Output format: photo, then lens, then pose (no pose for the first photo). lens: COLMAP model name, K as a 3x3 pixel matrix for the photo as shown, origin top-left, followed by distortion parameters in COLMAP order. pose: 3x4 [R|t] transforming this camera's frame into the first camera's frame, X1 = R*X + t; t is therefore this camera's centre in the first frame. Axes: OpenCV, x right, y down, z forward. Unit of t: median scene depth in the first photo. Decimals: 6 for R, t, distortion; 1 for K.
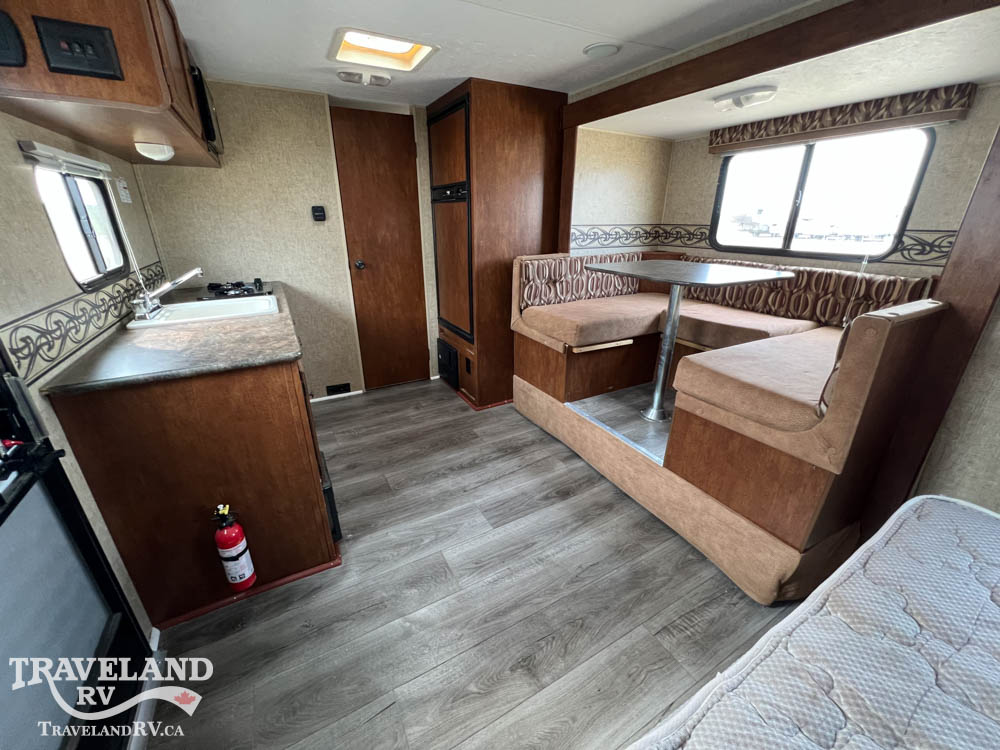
lens RADIAL K [[401.4, 0, 497.6], [0, 401.4, 373.7], [0, 0, 1]] dist [-0.001930, 0.000886]
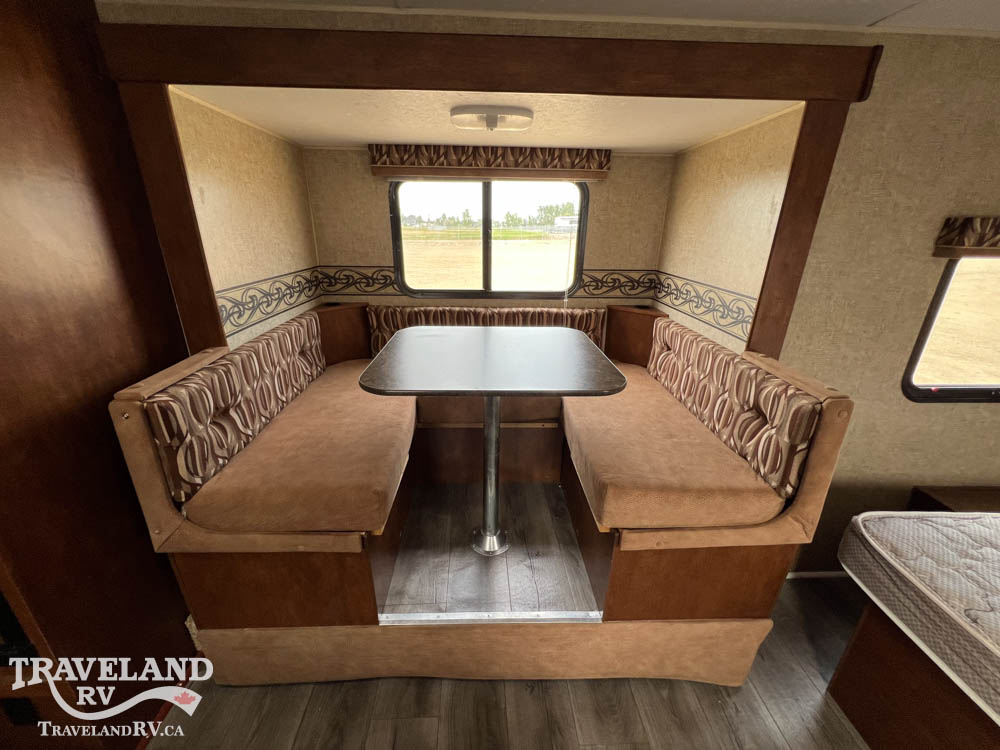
lens RADIAL K [[401.4, 0, 496.4], [0, 401.4, 373.0], [0, 0, 1]] dist [-0.001930, 0.000886]
pose [[0.454753, -0.305773, 0.836482, -0.104870], [0.312519, 0.934279, 0.171621, -0.268384], [-0.833985, 0.183371, 0.520427, 0.501768]]
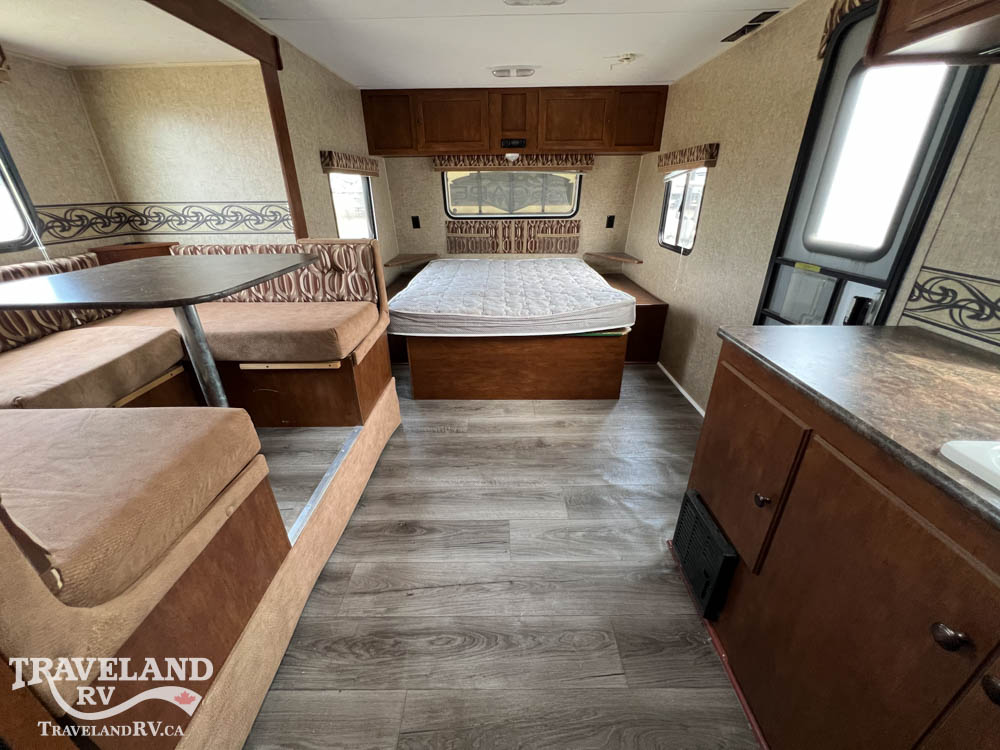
lens RADIAL K [[401.4, 0, 498.8], [0, 401.4, 372.8], [0, 0, 1]] dist [-0.001930, 0.000886]
pose [[-0.871343, -0.197847, 0.449019, -0.255414], [0.188155, 0.710428, 0.678152, -0.379261], [-0.453166, 0.675388, -0.581800, 0.976940]]
